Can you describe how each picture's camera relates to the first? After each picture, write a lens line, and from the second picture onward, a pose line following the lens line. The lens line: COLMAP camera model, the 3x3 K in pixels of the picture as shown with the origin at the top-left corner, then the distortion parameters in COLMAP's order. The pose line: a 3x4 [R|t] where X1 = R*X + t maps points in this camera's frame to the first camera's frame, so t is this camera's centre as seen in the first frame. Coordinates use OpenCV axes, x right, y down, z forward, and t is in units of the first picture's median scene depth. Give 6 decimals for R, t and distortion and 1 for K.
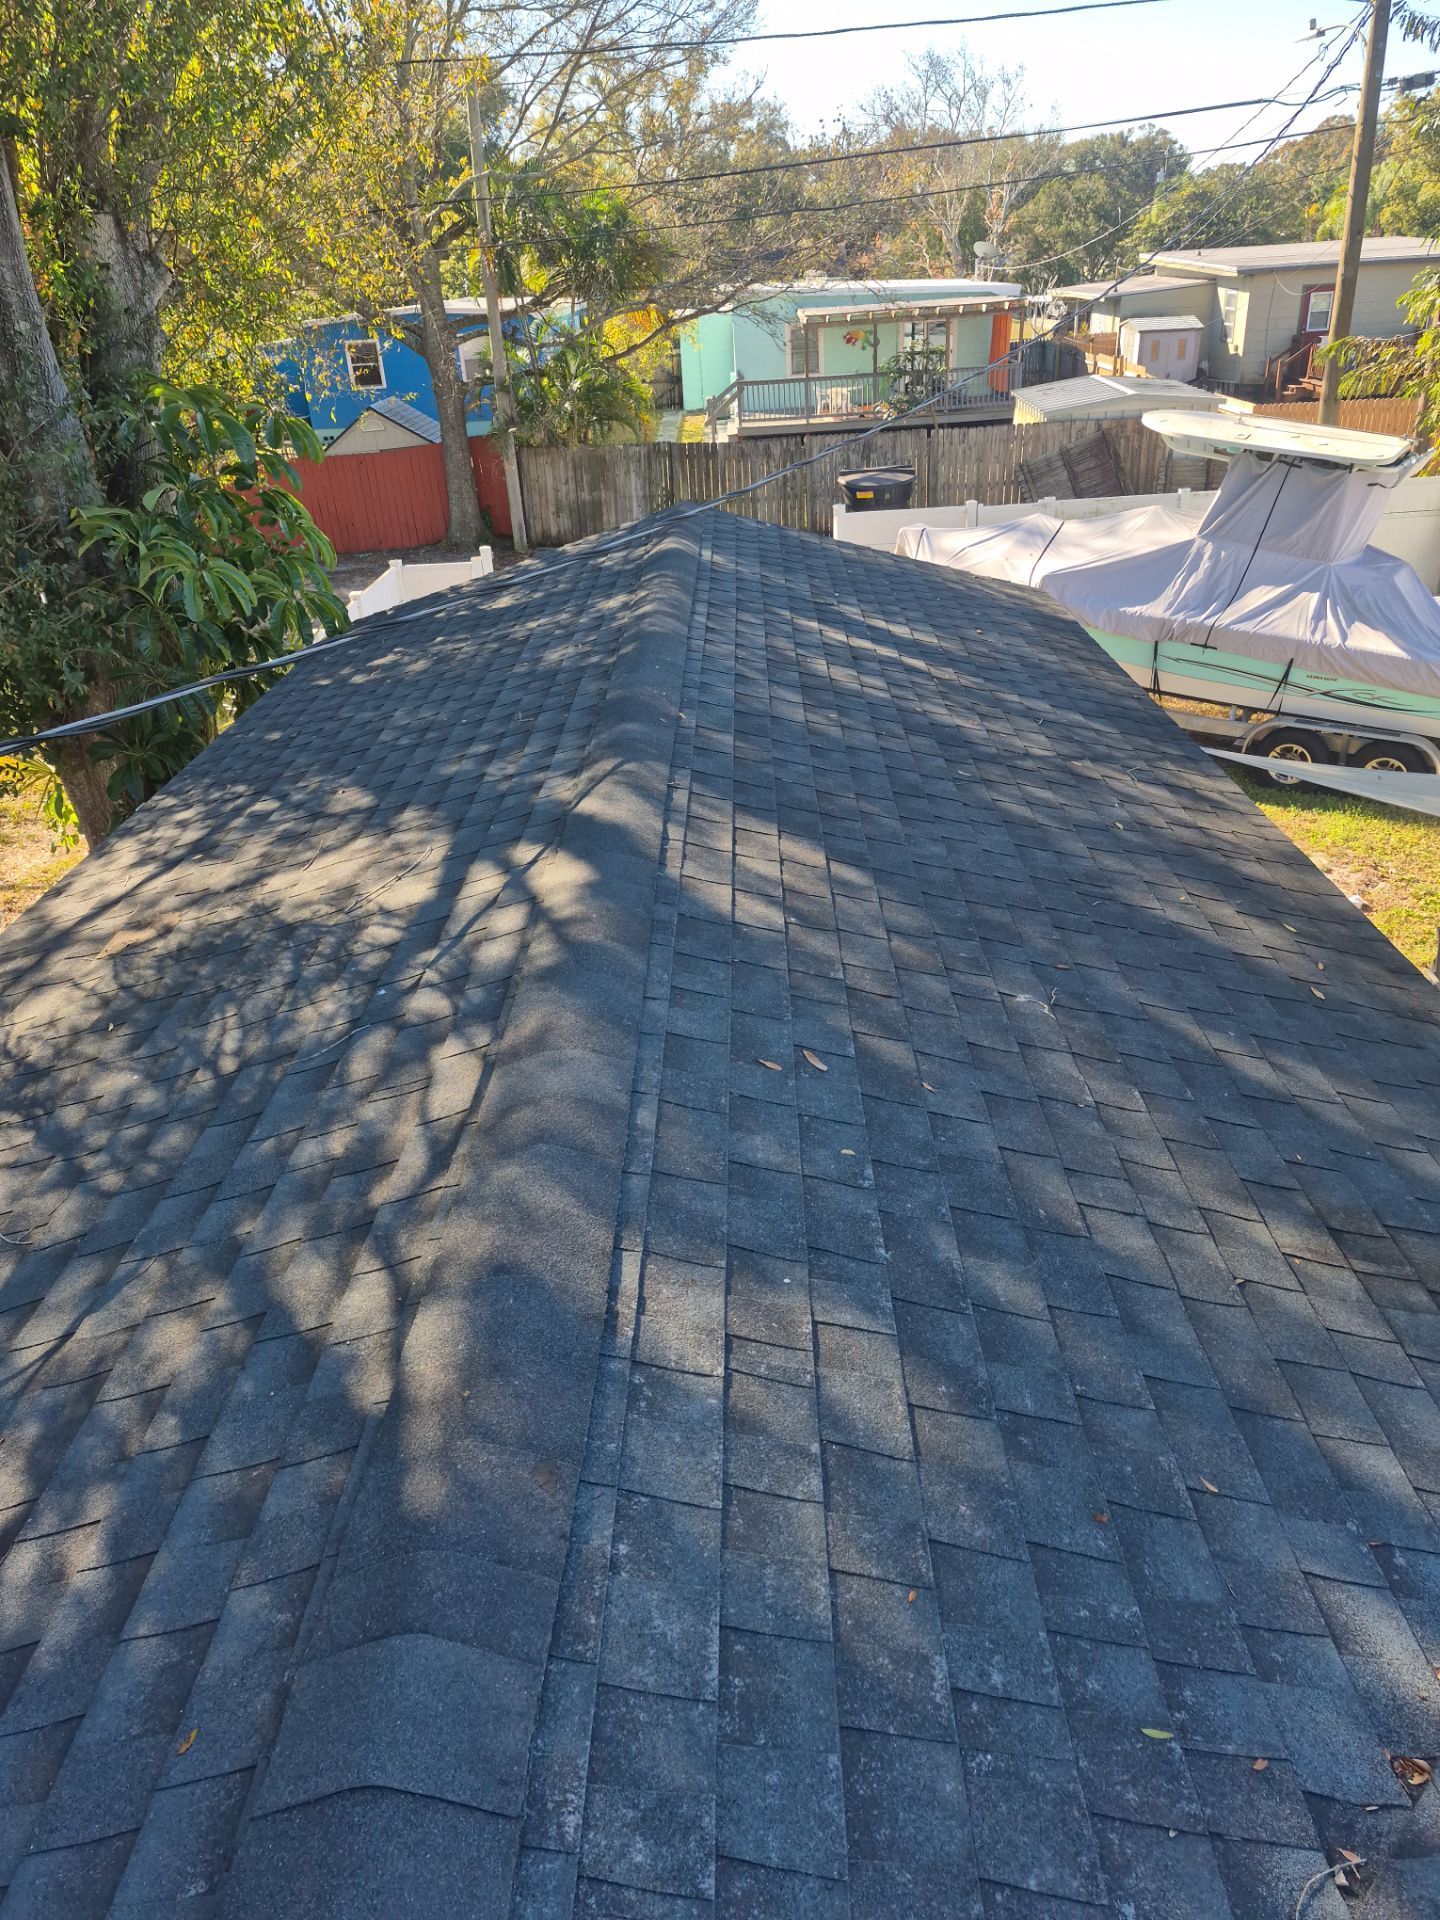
lens RADIAL K [[1278.2, 0, 720.0], [0, 1278.2, 960.0], [0, 0, 1]] dist [0.118004, -0.106199]
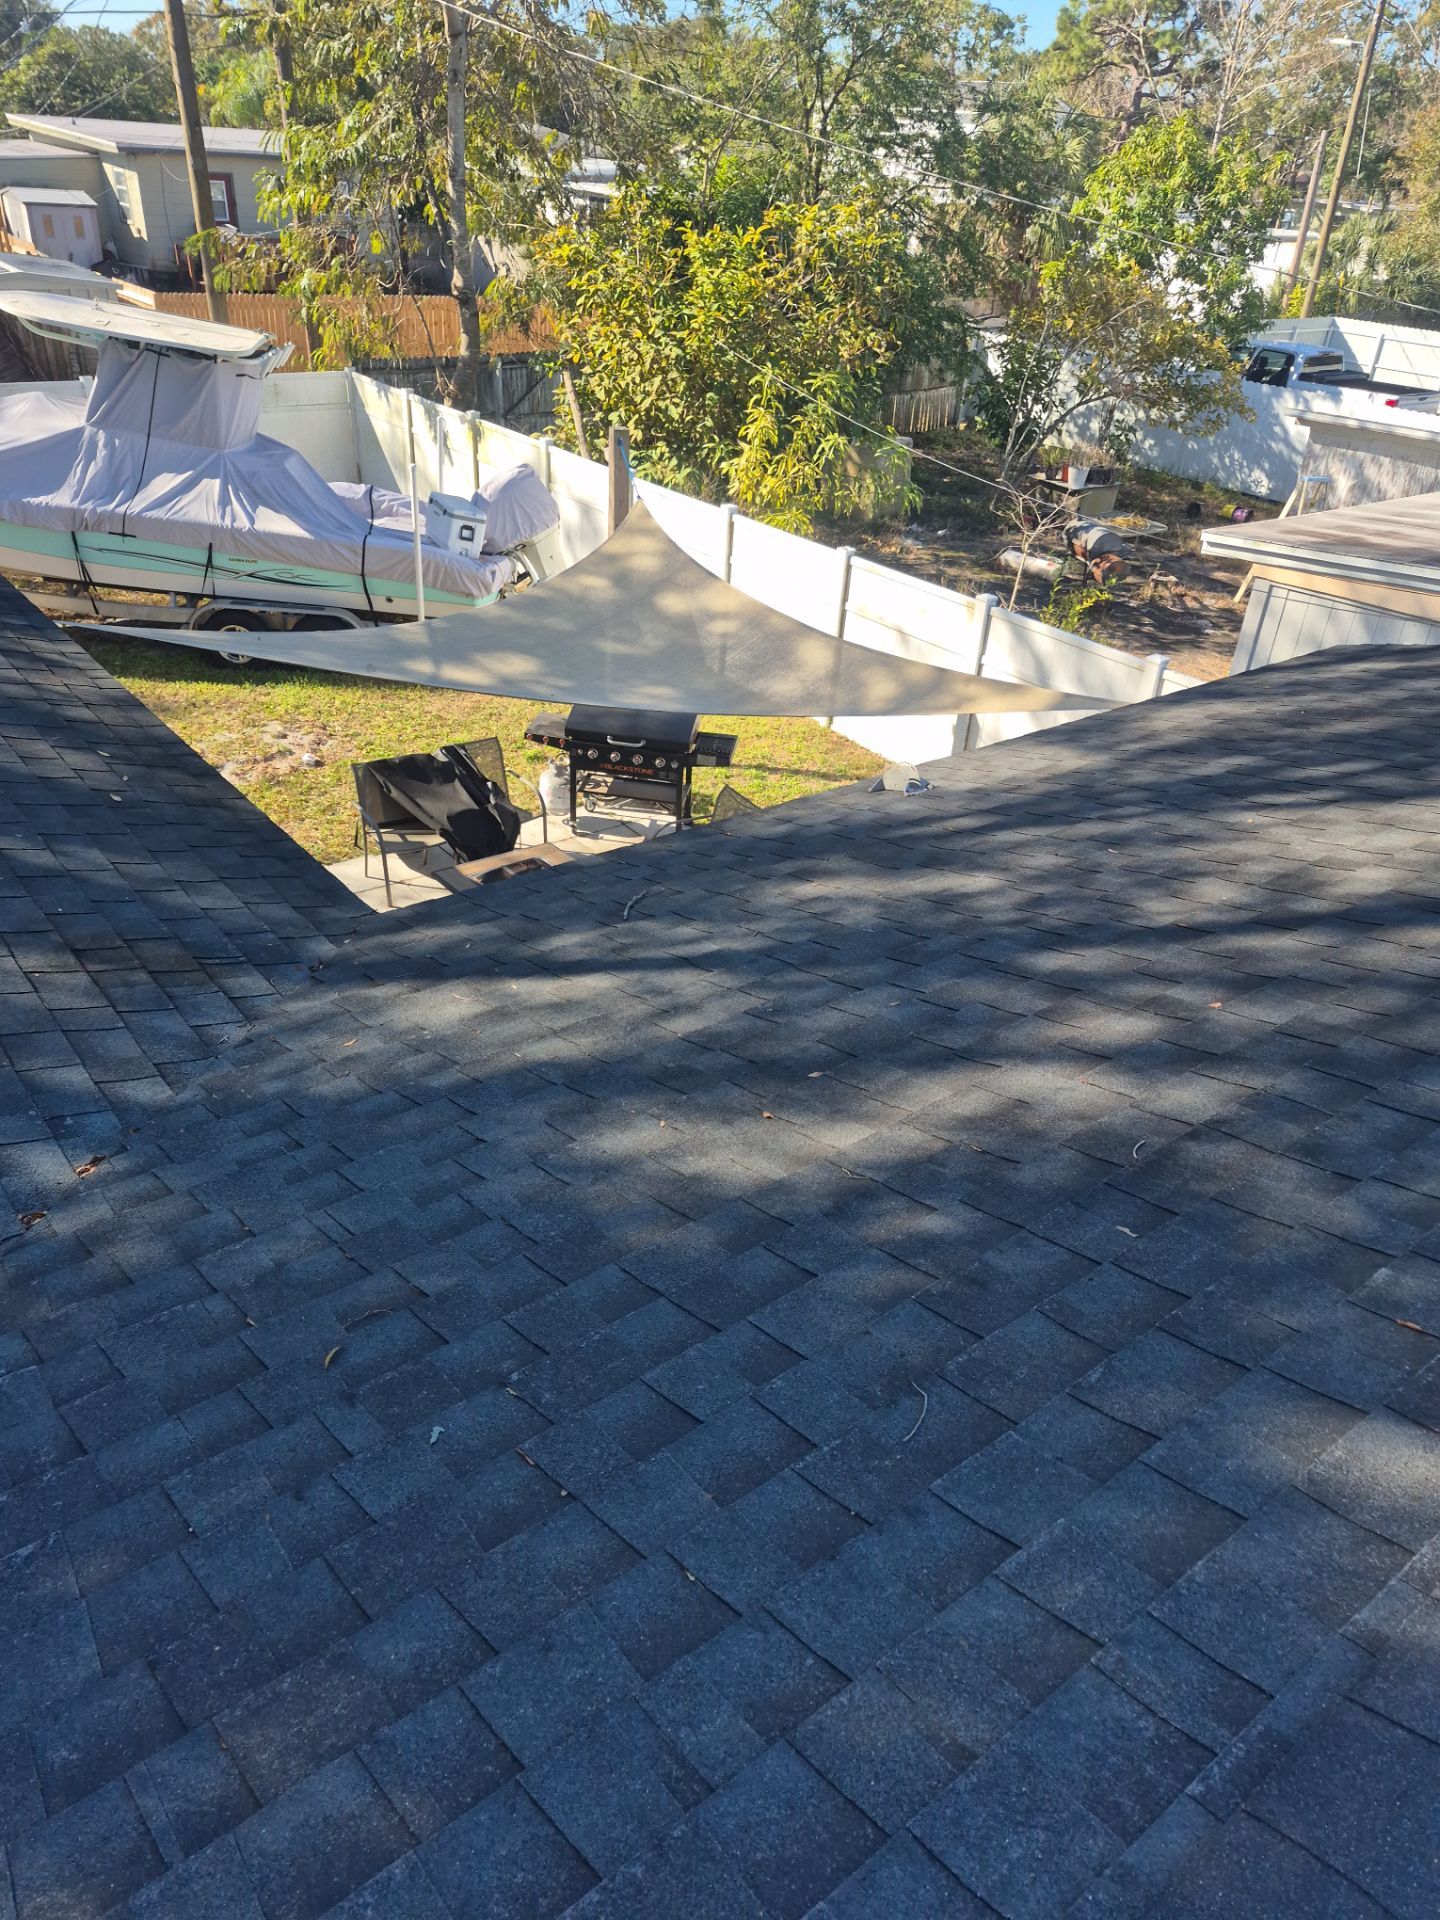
lens RADIAL K [[1314.7, 0, 725.5], [0, 1314.7, 981.2], [0, 0, 1]] dist [0.065144, -0.051052]
pose [[0.774788, -0.254087, 0.578916, 0.094945], [0.210377, 0.967118, 0.142912, 0.088395], [-0.596192, 0.011064, 0.802765, -0.210528]]
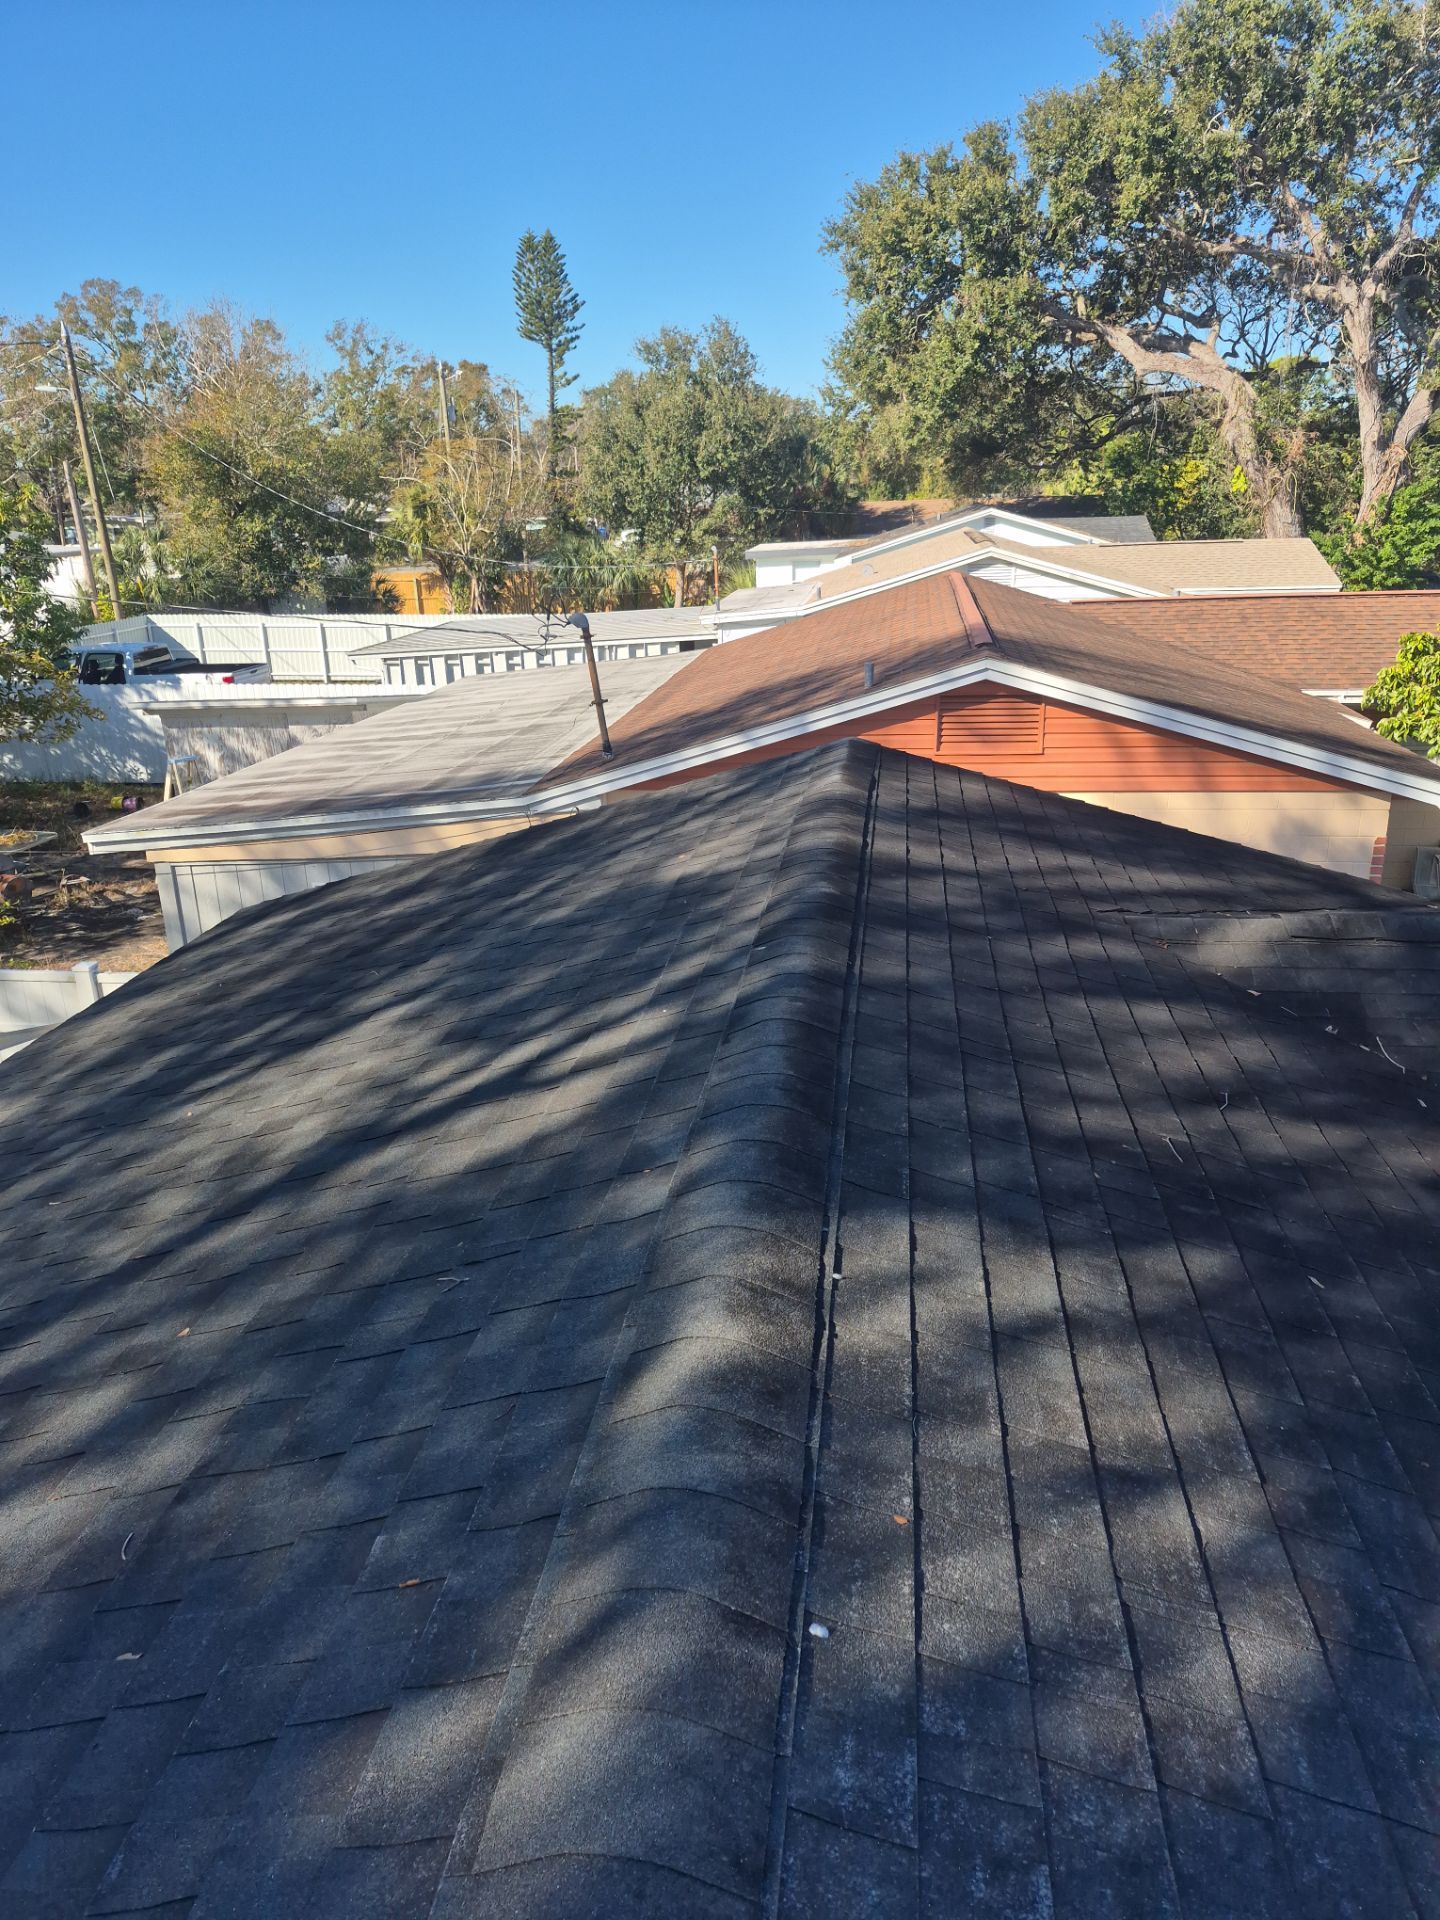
lens RADIAL K [[1332.3, 0, 733.2], [0, 1332.3, 954.0], [0, 0, 1]] dist [0.097935, -0.129213]
pose [[0.108556, -0.285572, 0.952189, 0.130787], [0.487563, 0.850025, 0.199347, 0.092985], [-0.866313, 0.442612, 0.231509, -0.263398]]
